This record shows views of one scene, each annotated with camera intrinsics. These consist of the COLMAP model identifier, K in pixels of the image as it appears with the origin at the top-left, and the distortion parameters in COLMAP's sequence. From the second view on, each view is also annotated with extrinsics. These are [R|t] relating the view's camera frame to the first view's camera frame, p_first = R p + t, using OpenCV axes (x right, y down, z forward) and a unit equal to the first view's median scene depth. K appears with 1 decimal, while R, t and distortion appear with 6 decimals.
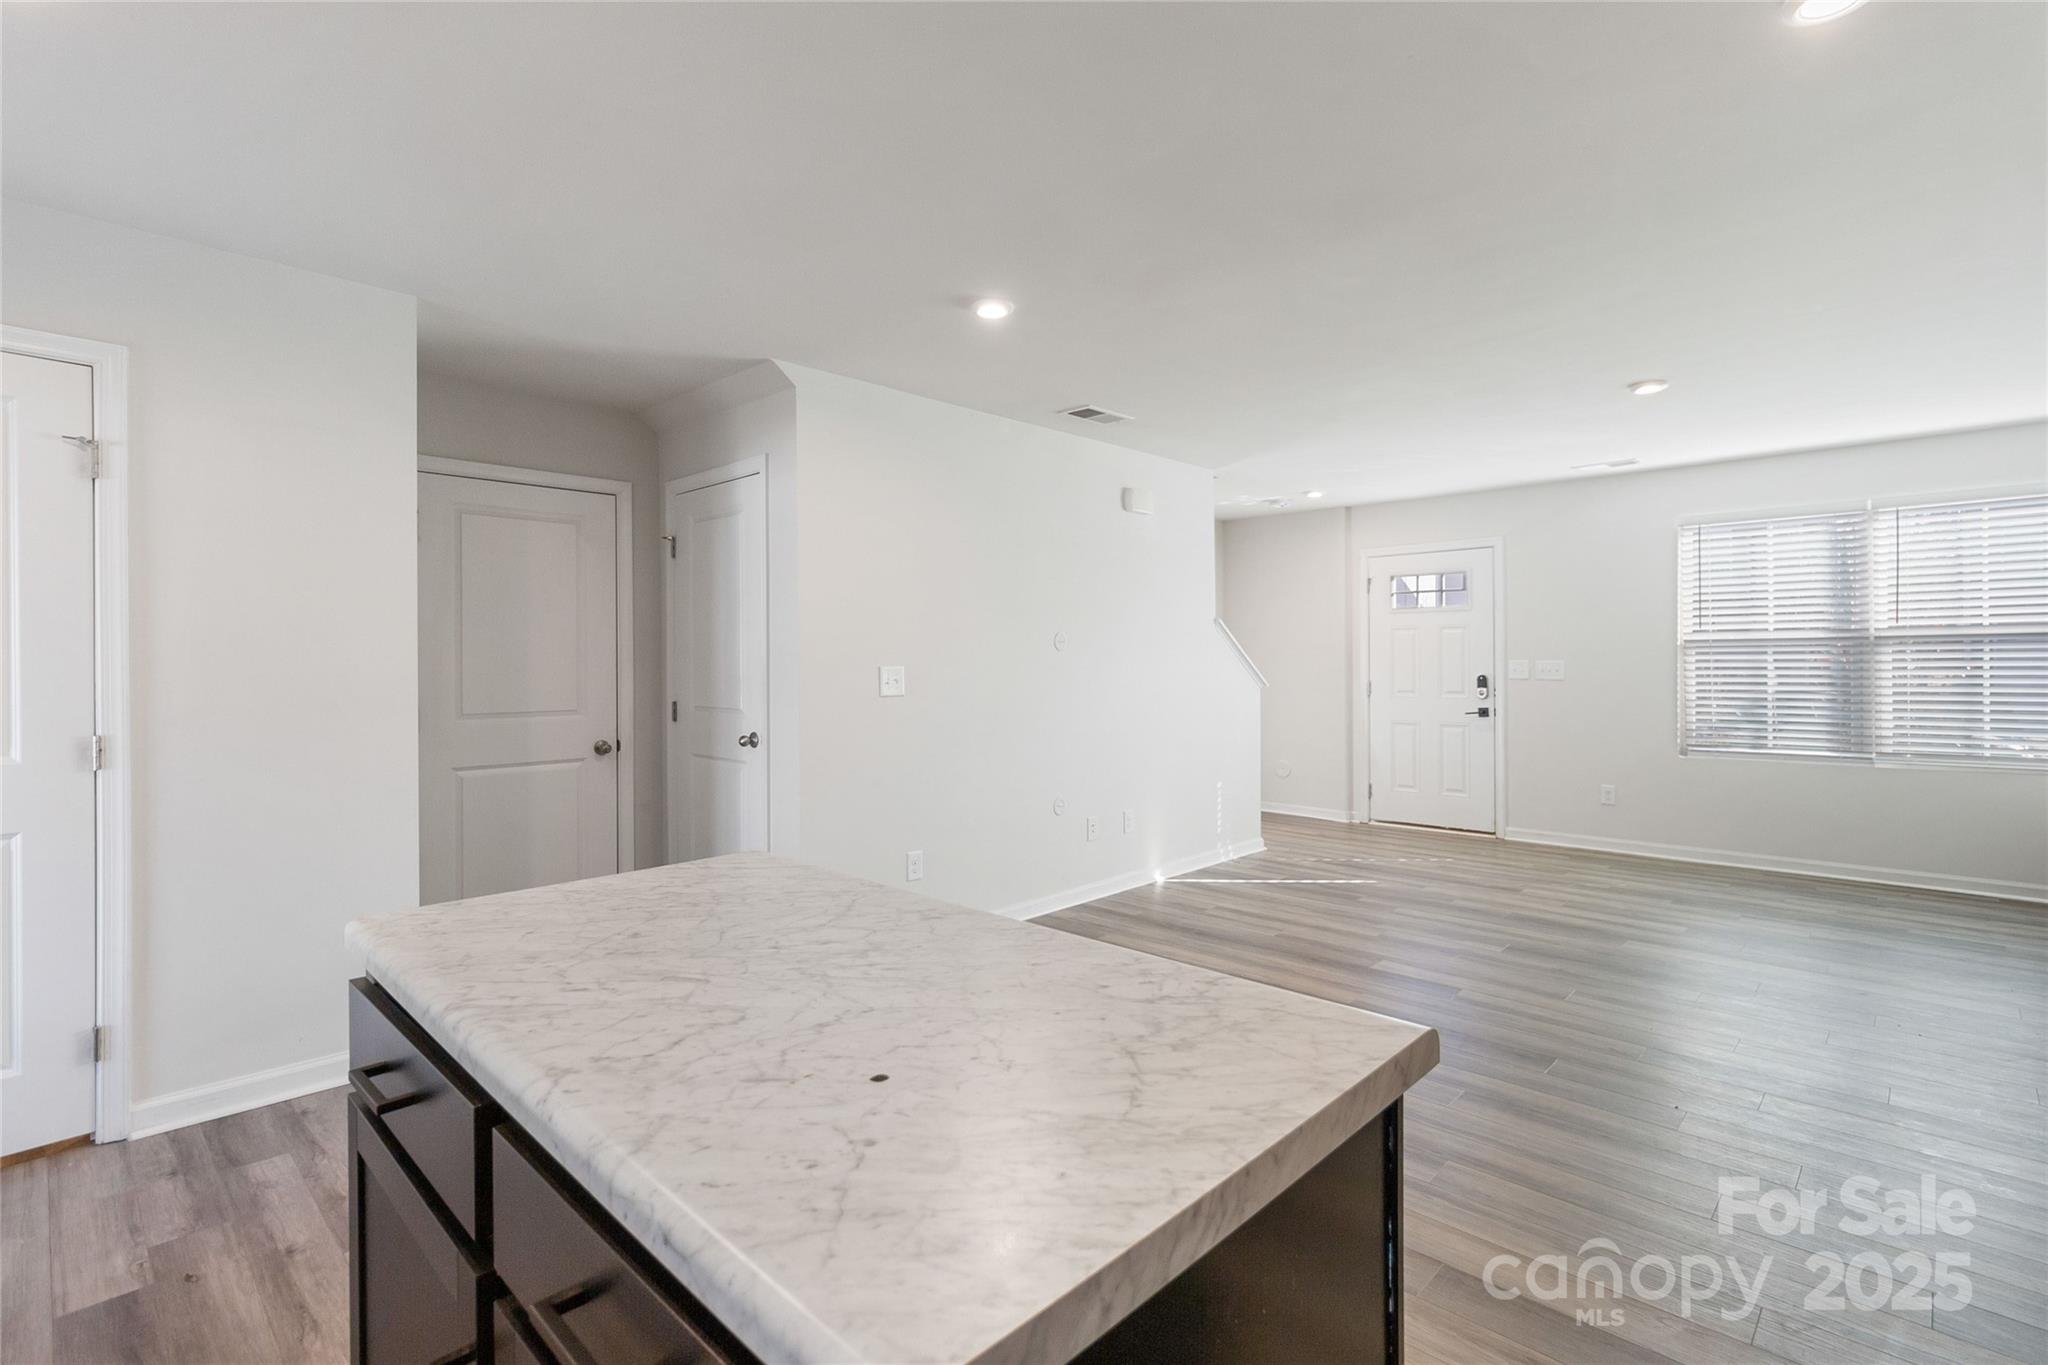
lens RADIAL K [[956.5, 0, 1044.1], [0, 956.5, 660.3], [0, 0, 1]] dist [-0.003731, 0.001247]
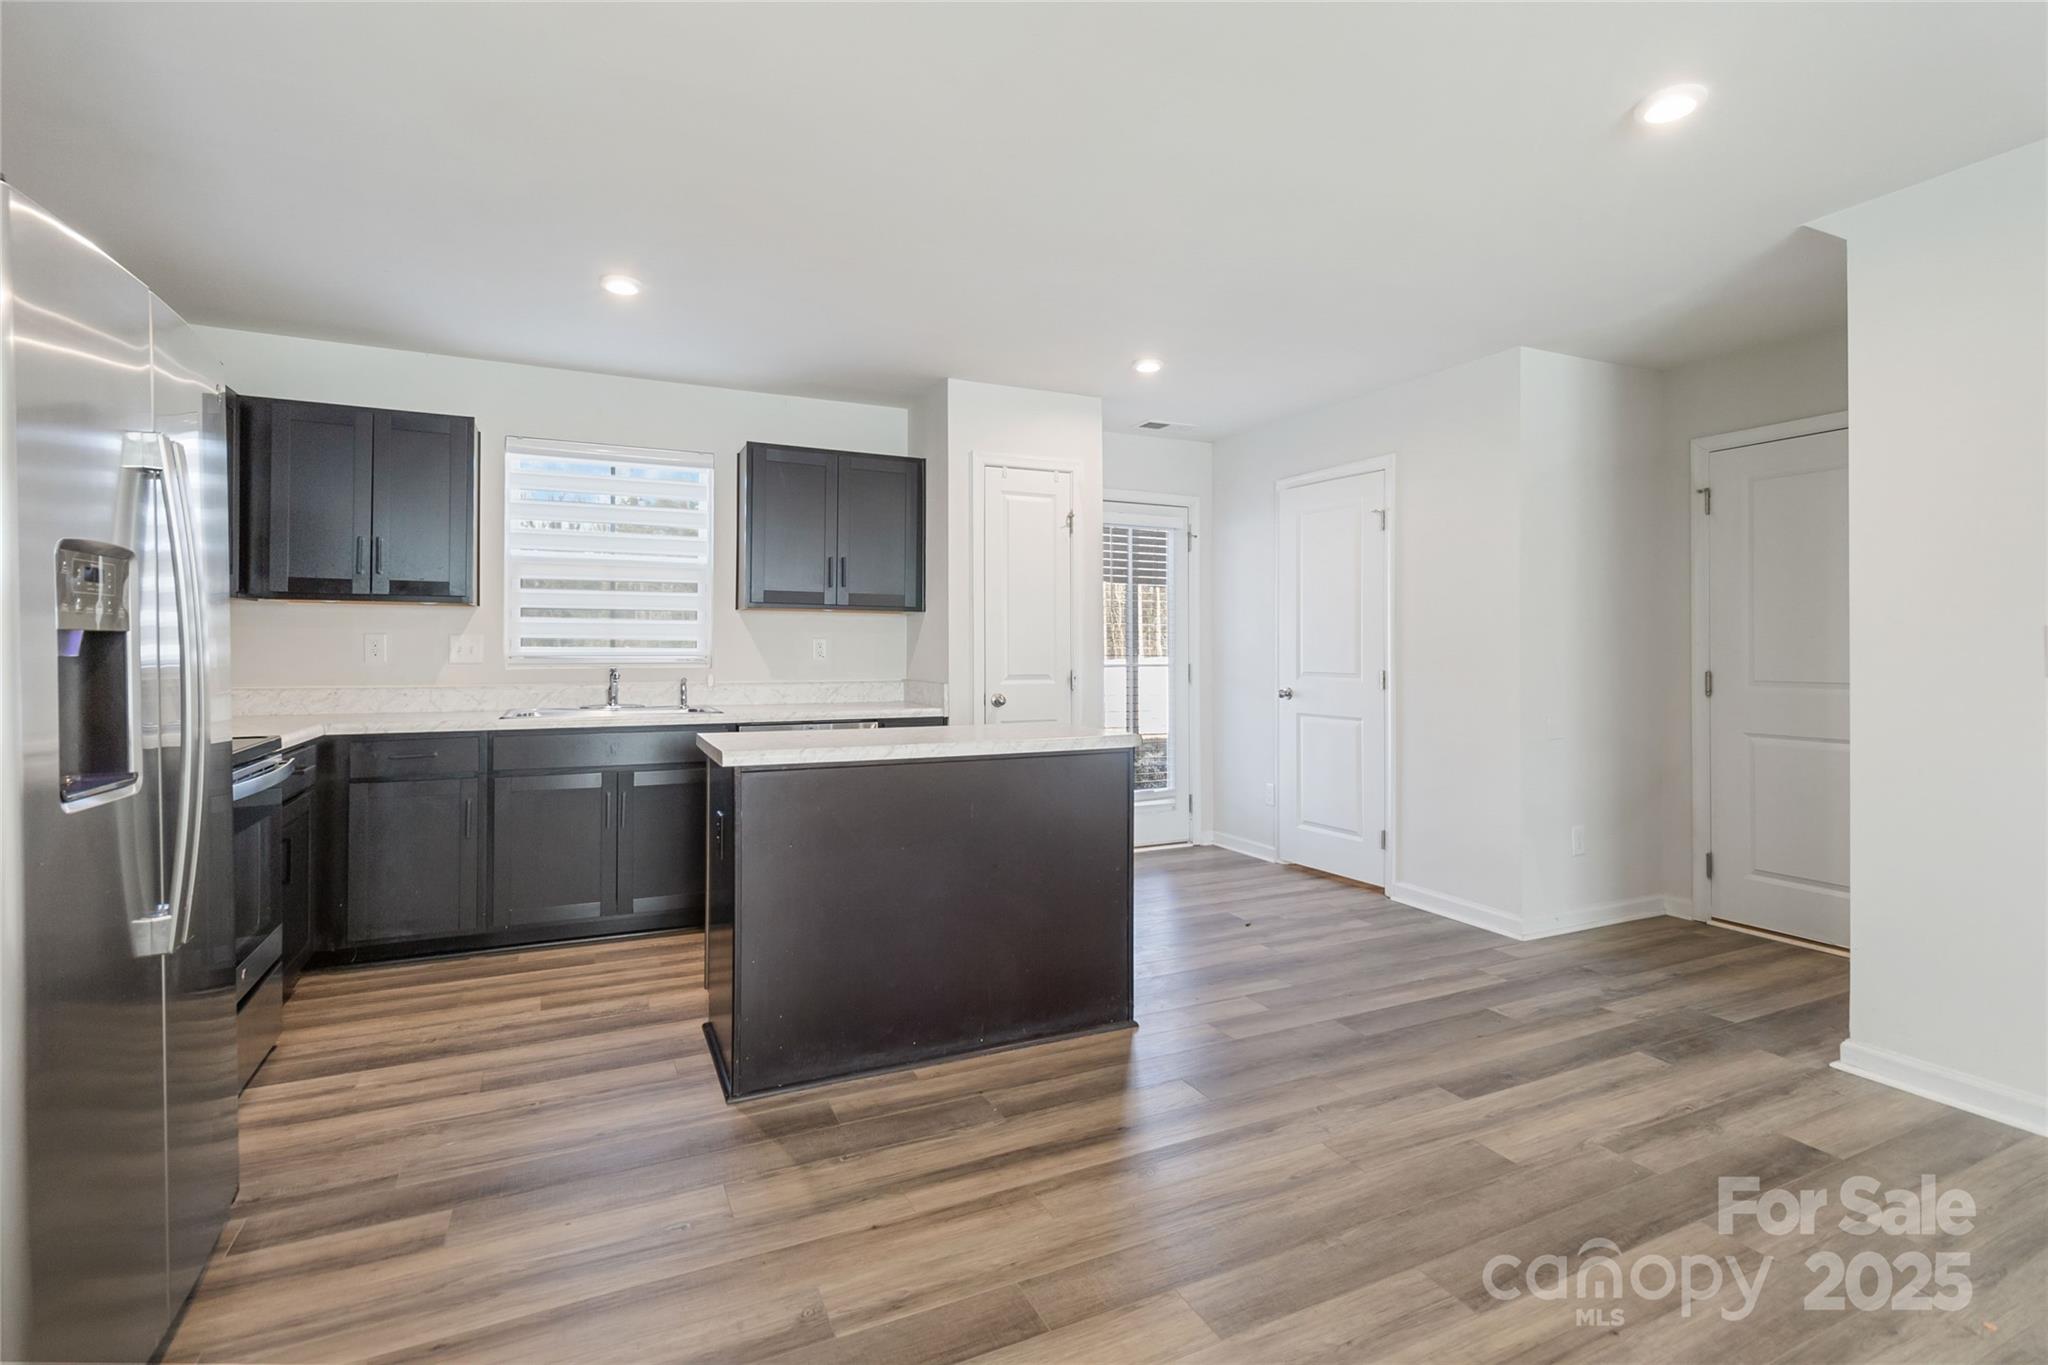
lens RADIAL K [[956.5, 0, 1038.1], [0, 956.5, 643.4], [0, 0, 1]] dist [-0.003731, 0.001247]
pose [[-0.344496, 0.001357, -0.938787, 0.419260], [0.001437, 0.999999, 0.000918, 0.012177], [0.938787, -0.001033, -0.344498, 0.455158]]
